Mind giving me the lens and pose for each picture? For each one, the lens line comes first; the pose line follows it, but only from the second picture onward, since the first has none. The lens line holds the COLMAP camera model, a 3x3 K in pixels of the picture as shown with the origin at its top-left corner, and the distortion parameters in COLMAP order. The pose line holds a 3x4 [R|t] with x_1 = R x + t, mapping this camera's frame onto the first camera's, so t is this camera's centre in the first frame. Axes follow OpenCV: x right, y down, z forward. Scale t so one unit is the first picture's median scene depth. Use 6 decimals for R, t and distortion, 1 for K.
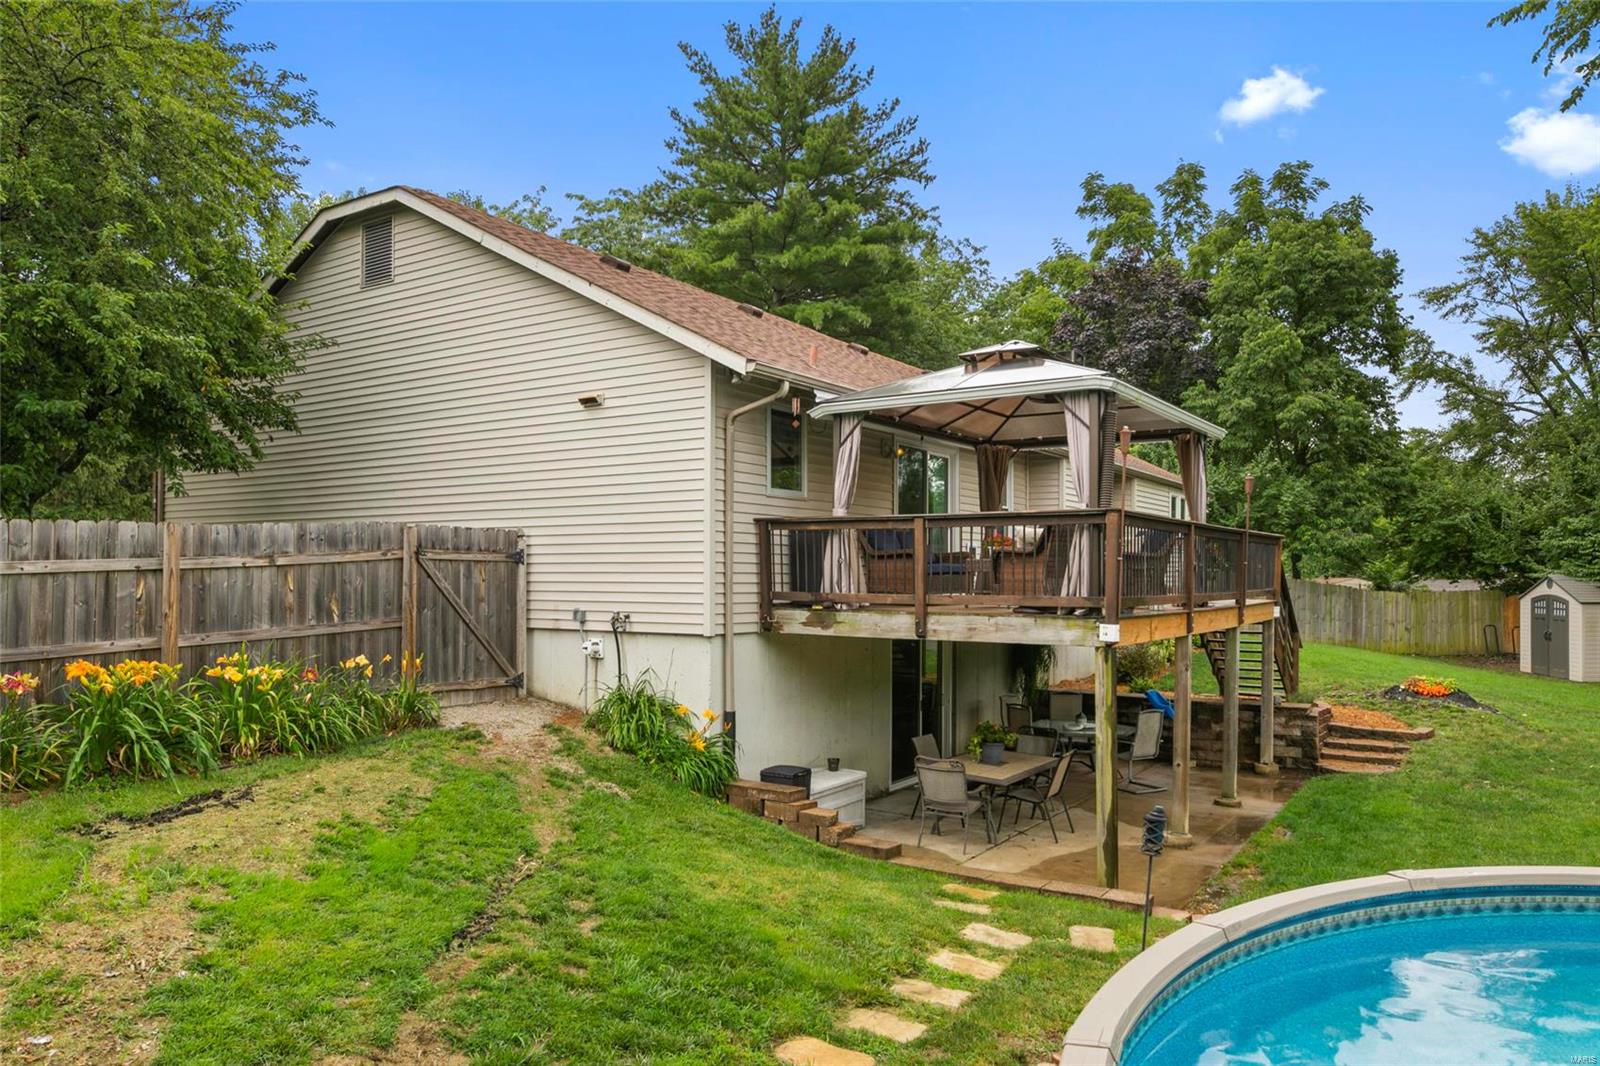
lens RADIAL K [[1068.0, 0, 803.0], [0, 1068.0, 575.7], [0, 0, 1]] dist [0.002670, 0.004484]
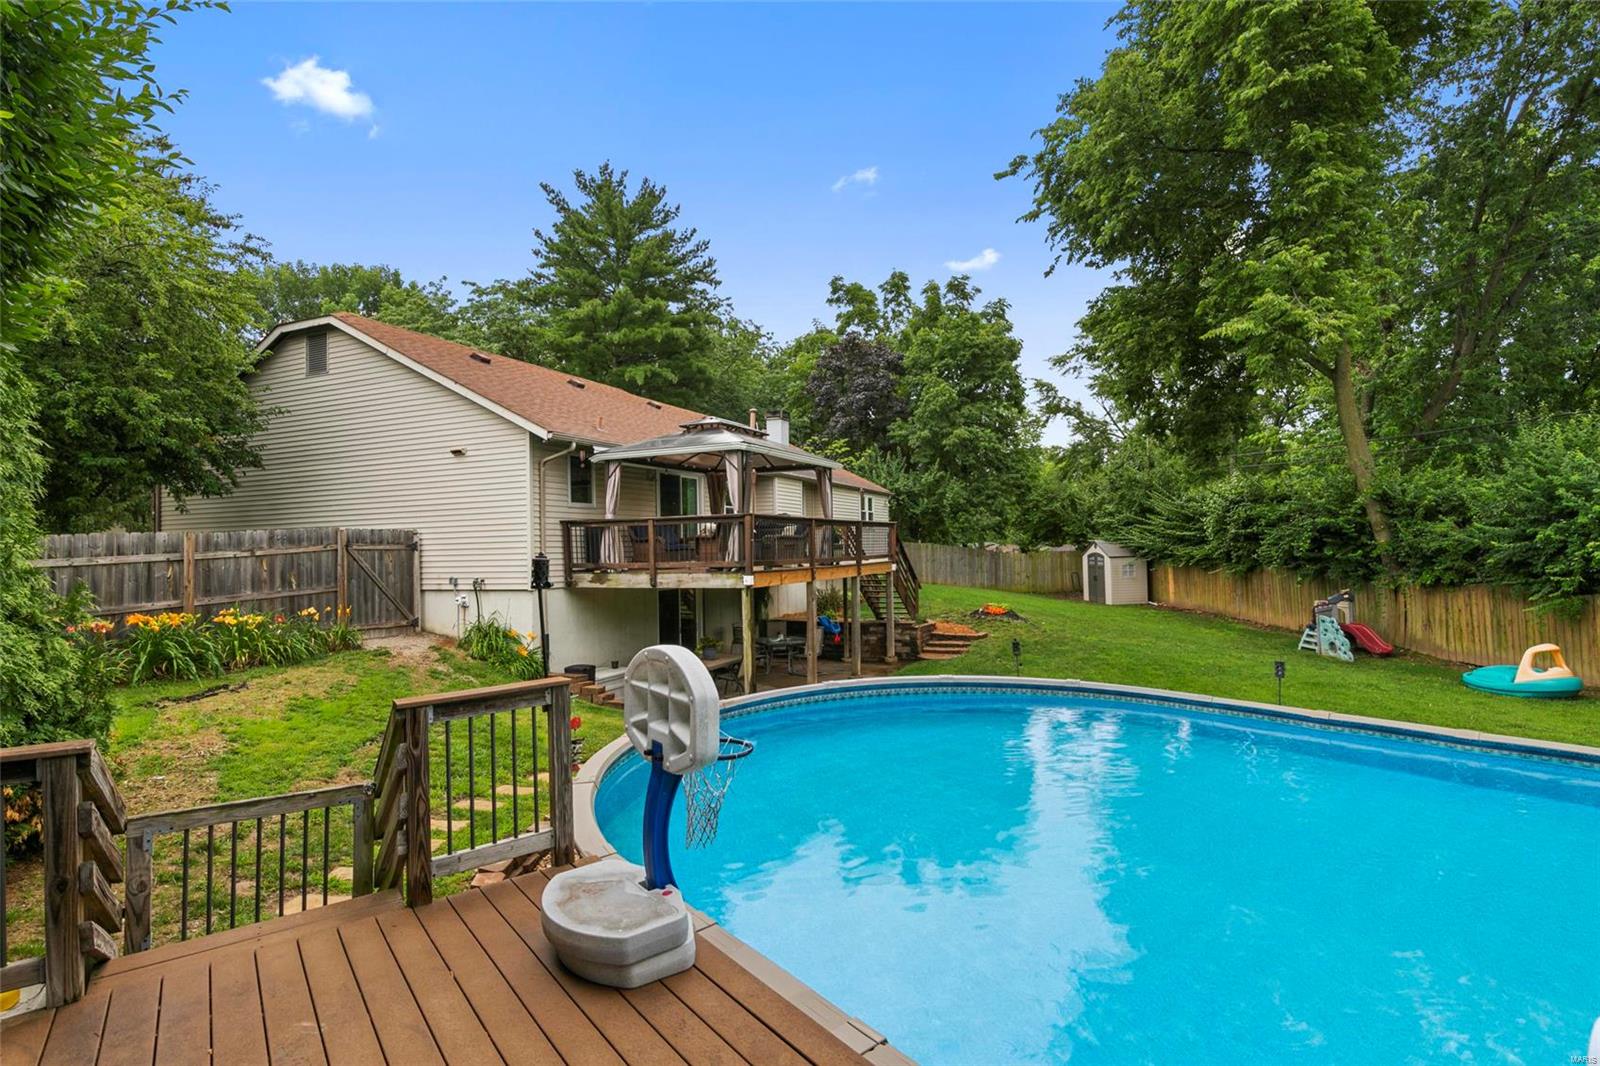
lens RADIAL K [[807.9, 0, 801.7], [0, 807.9, 536.0], [0, 0, 1]] dist [0.004404, -0.000738]
pose [[0.986874, -0.022030, 0.159984, 0.092852], [0.024772, 0.999578, -0.015169, 0.000054], [-0.159582, 0.018933, 0.987003, -0.241799]]
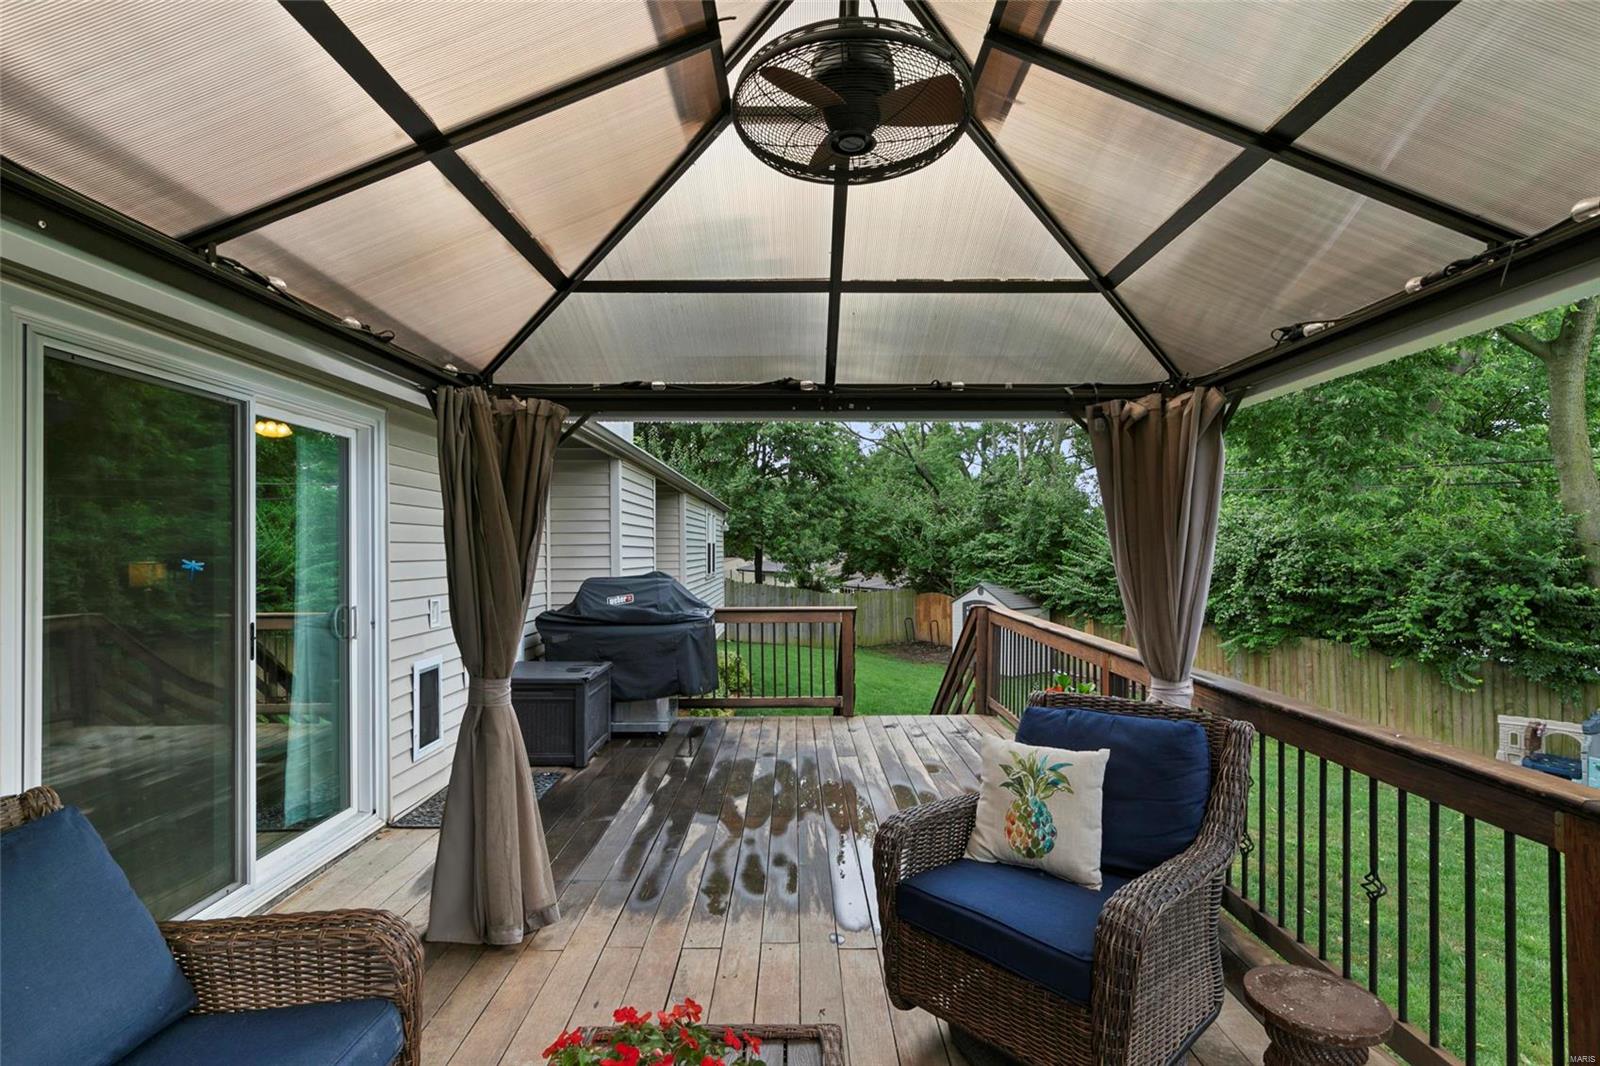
lens RADIAL K [[758.9, 0, 803.2], [0, 758.9, 547.6], [0, 0, 1]] dist [0.003791, 0.000165]
pose [[0.827070, -0.009180, 0.562024, 0.113936], [0.009959, 0.999949, 0.001679, -0.070208], [-0.562011, 0.004209, 0.827119, 0.685882]]
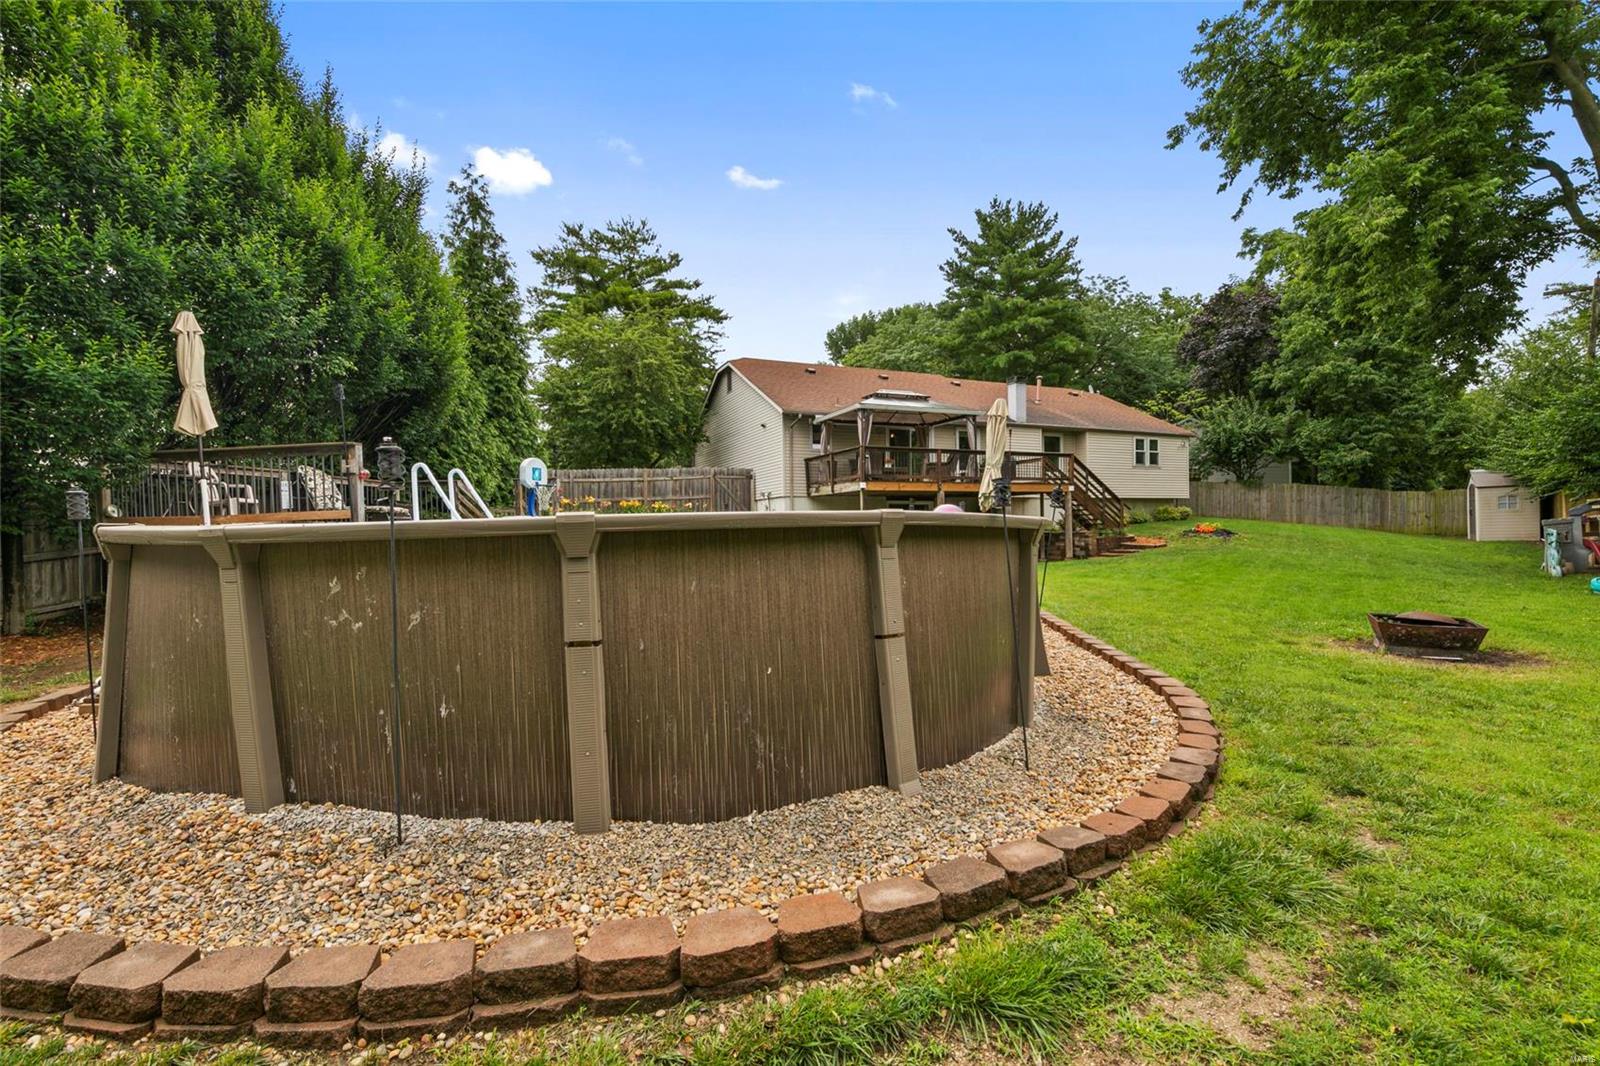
lens RADIAL K [[720.9, 0, 804.7], [0, 720.9, 534.8], [0, 0, 1]] dist [0.004908, 0.000472]
pose [[0.834673, -0.013019, -0.550592, 0.787286], [0.016328, 0.999866, 0.001109, 0.116699], [0.550504, -0.009916, 0.834774, -0.521192]]
